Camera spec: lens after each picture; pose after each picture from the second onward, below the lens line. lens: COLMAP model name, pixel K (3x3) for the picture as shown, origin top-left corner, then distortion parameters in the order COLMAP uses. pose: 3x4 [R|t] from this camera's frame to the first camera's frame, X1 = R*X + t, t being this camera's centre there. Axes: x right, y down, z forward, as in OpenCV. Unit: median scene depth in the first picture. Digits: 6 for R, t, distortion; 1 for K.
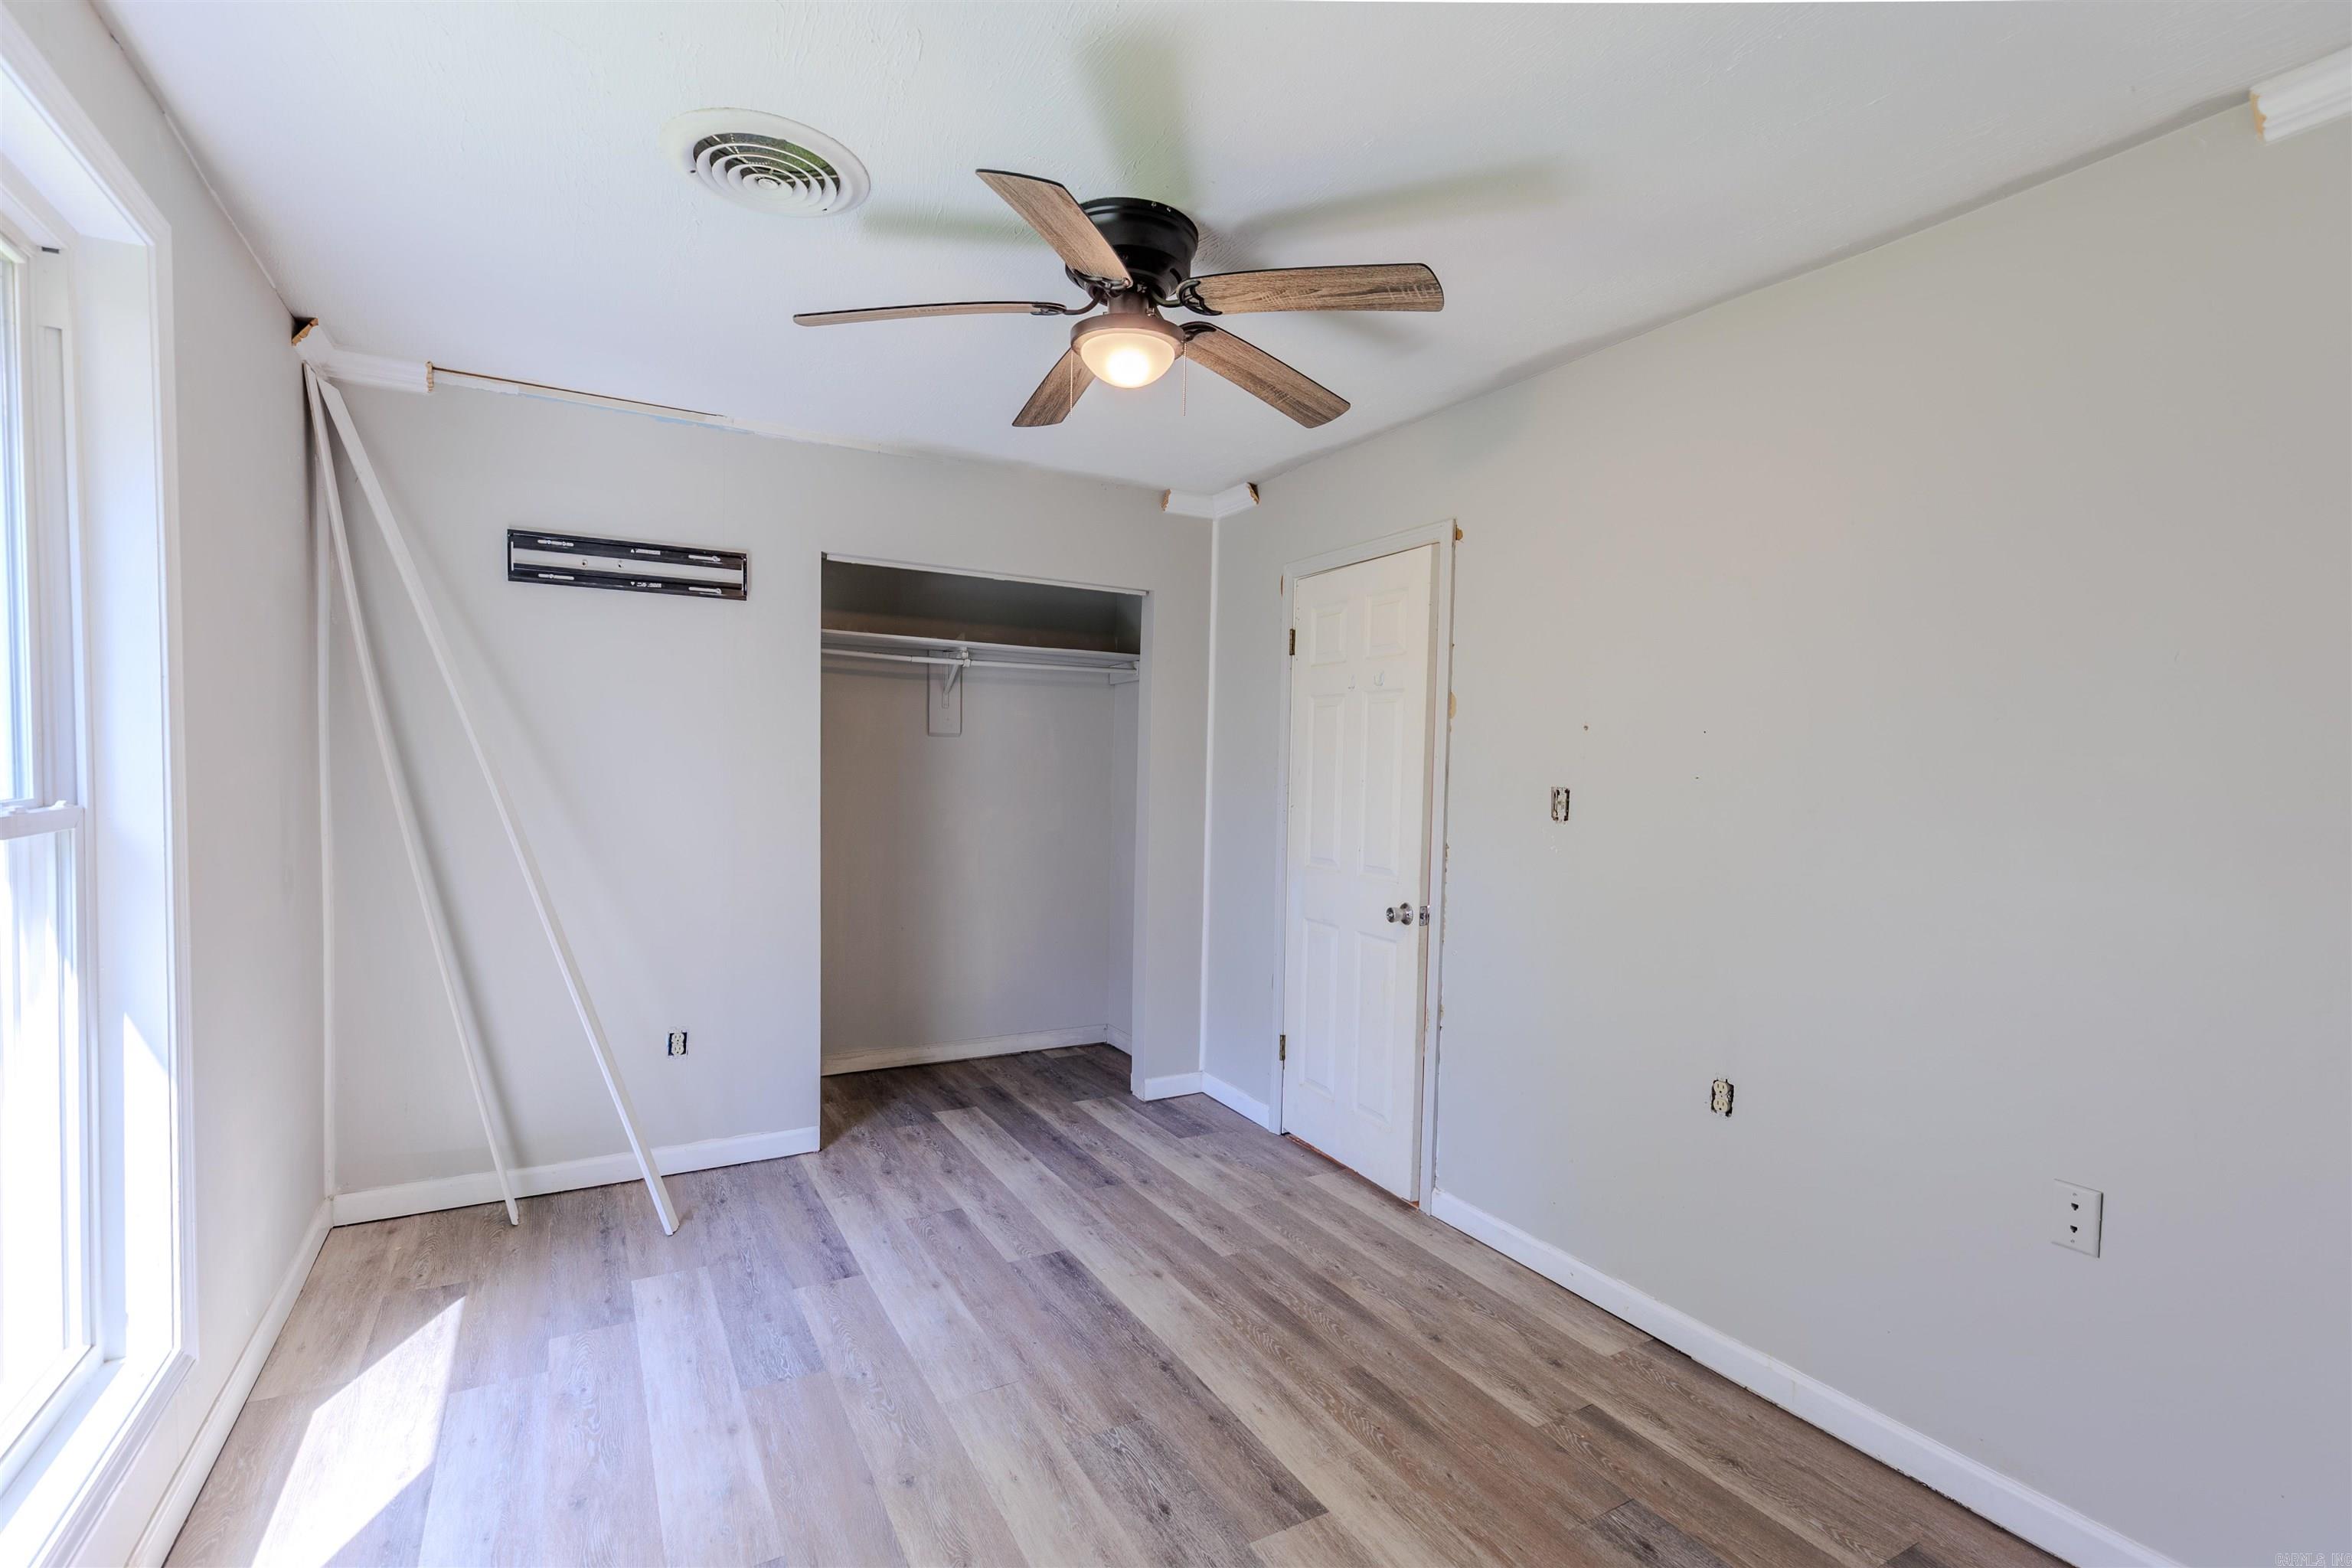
lens RADIAL K [[1050.2, 0, 1179.6], [0, 1050.2, 822.8], [0, 0, 1]] dist [0.004894, -0.001245]
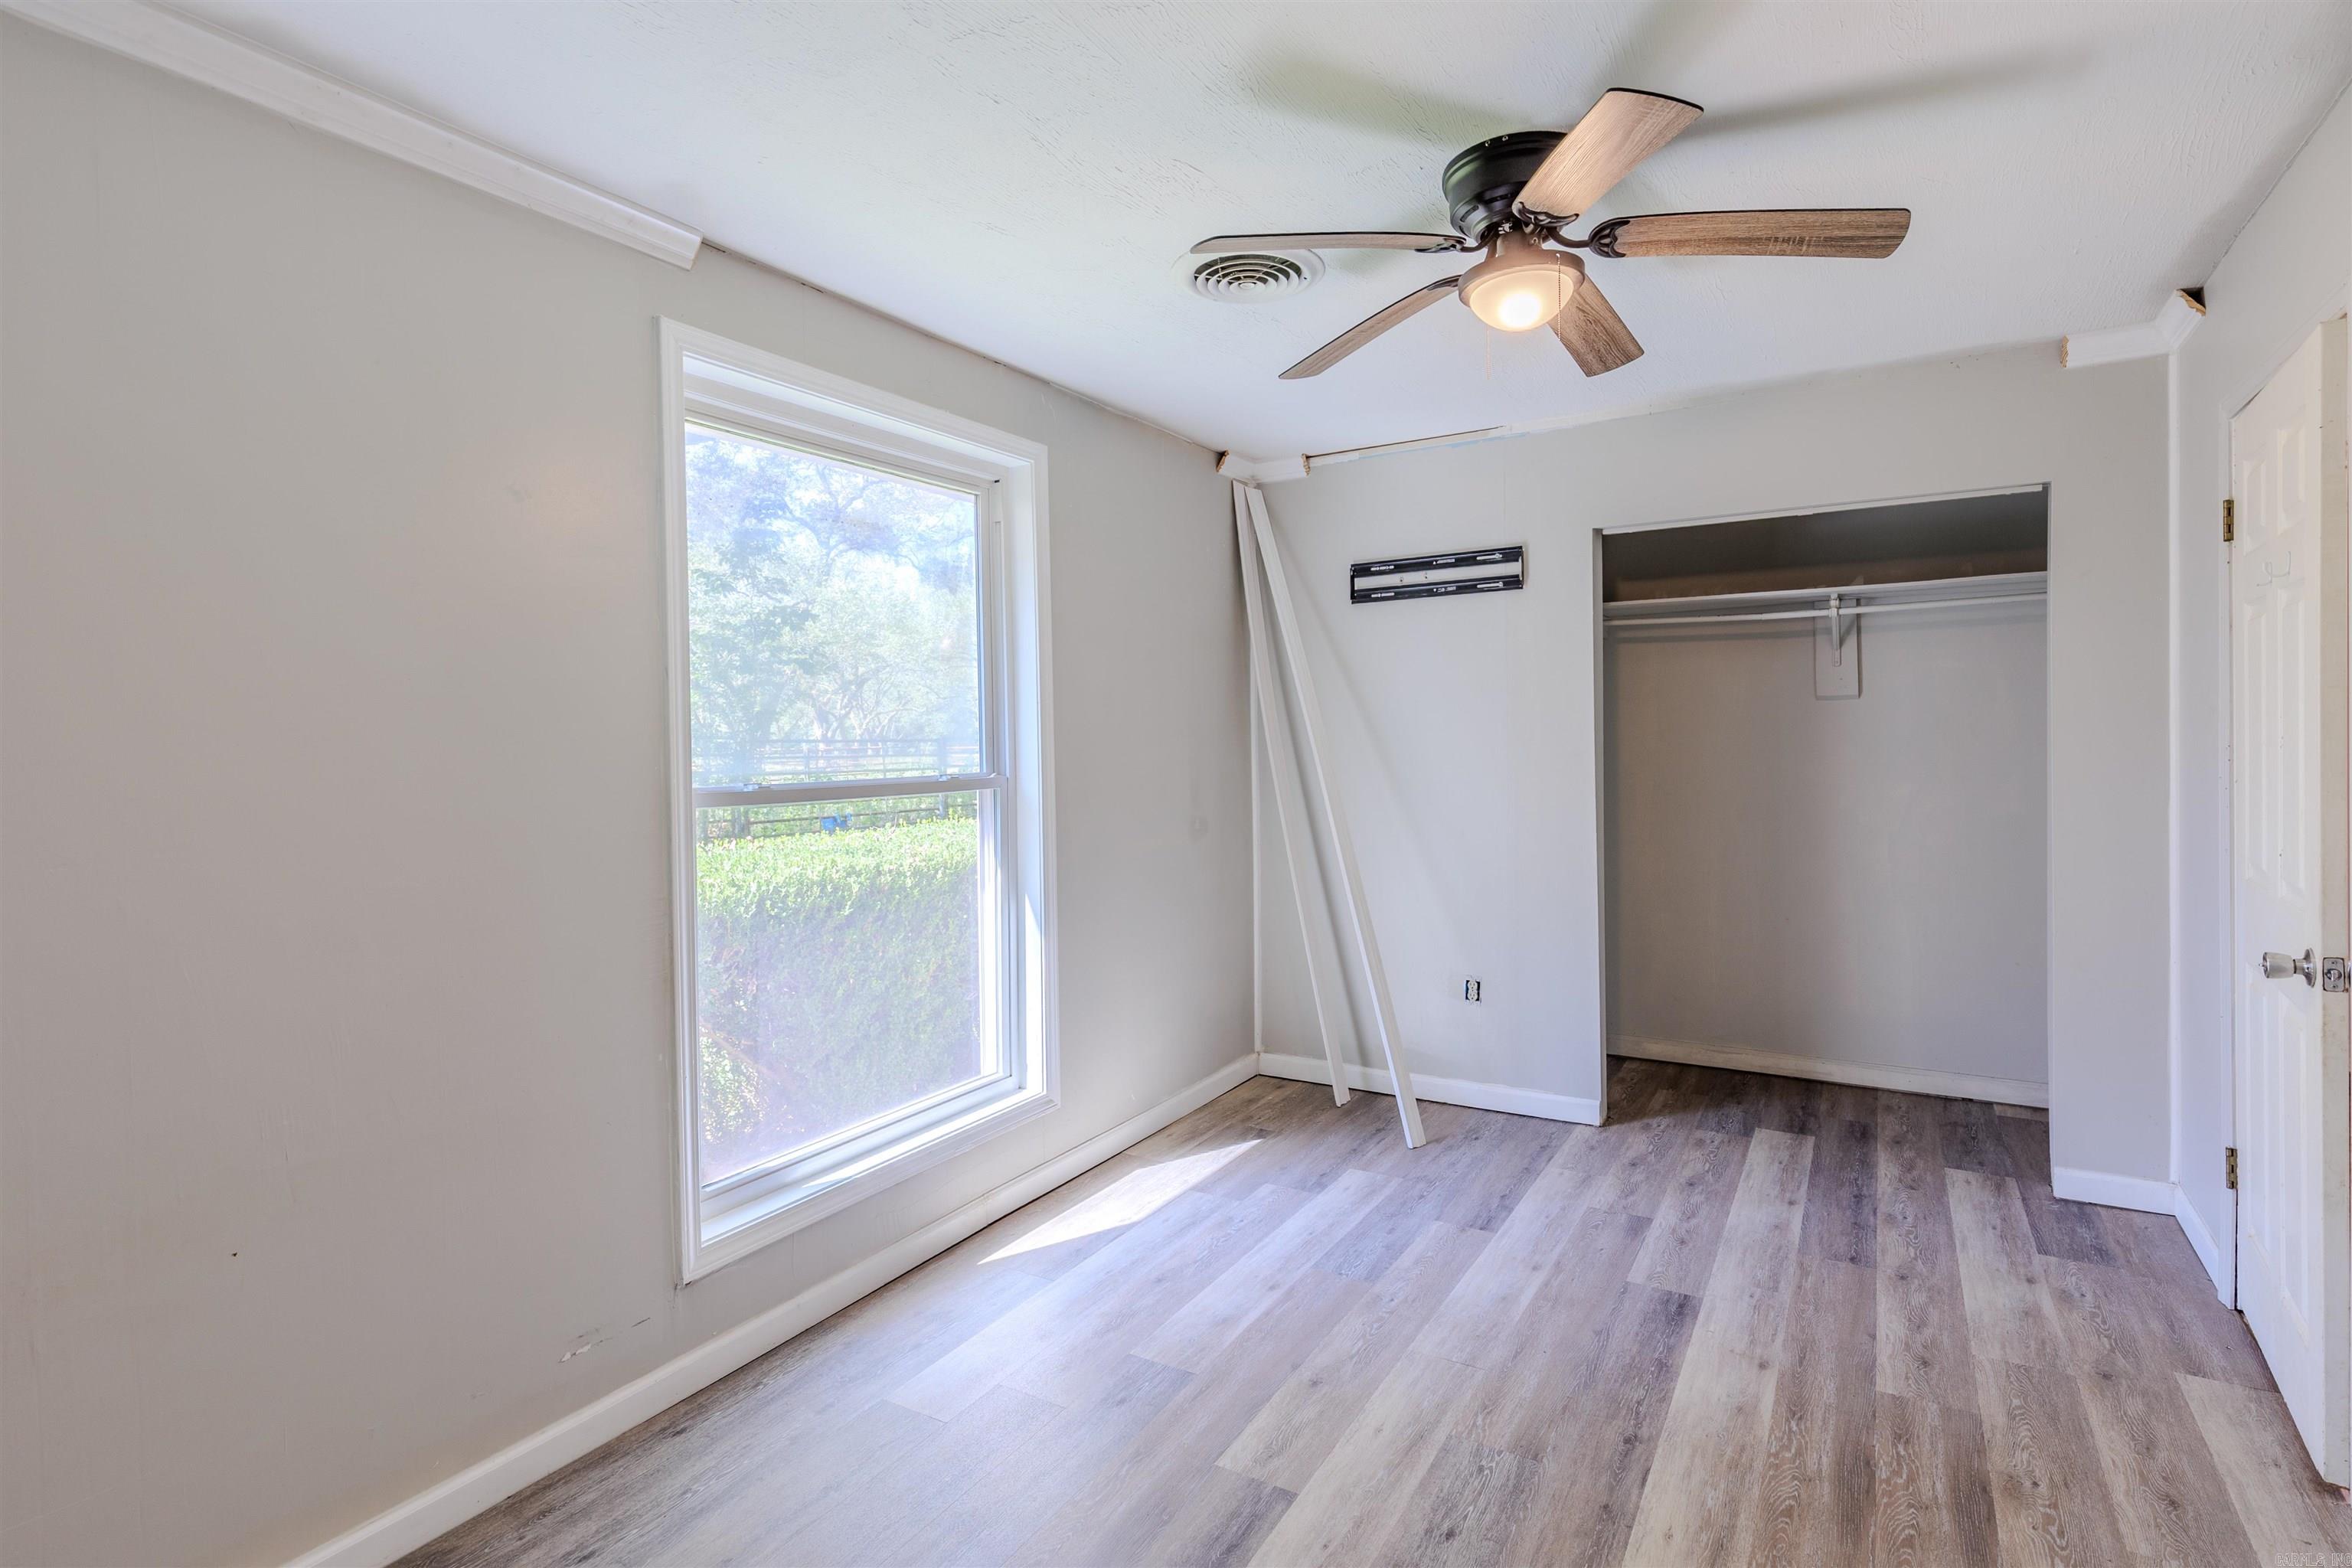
lens RADIAL K [[1050.2, 0, 1185.6], [0, 1050.2, 764.0], [0, 0, 1]] dist [0.004894, -0.001245]
pose [[0.526638, -0.010554, -0.850024, 0.354022], [-0.017624, 0.999572, -0.023330, -0.000627], [0.849907, 0.027268, 0.526227, 0.158250]]
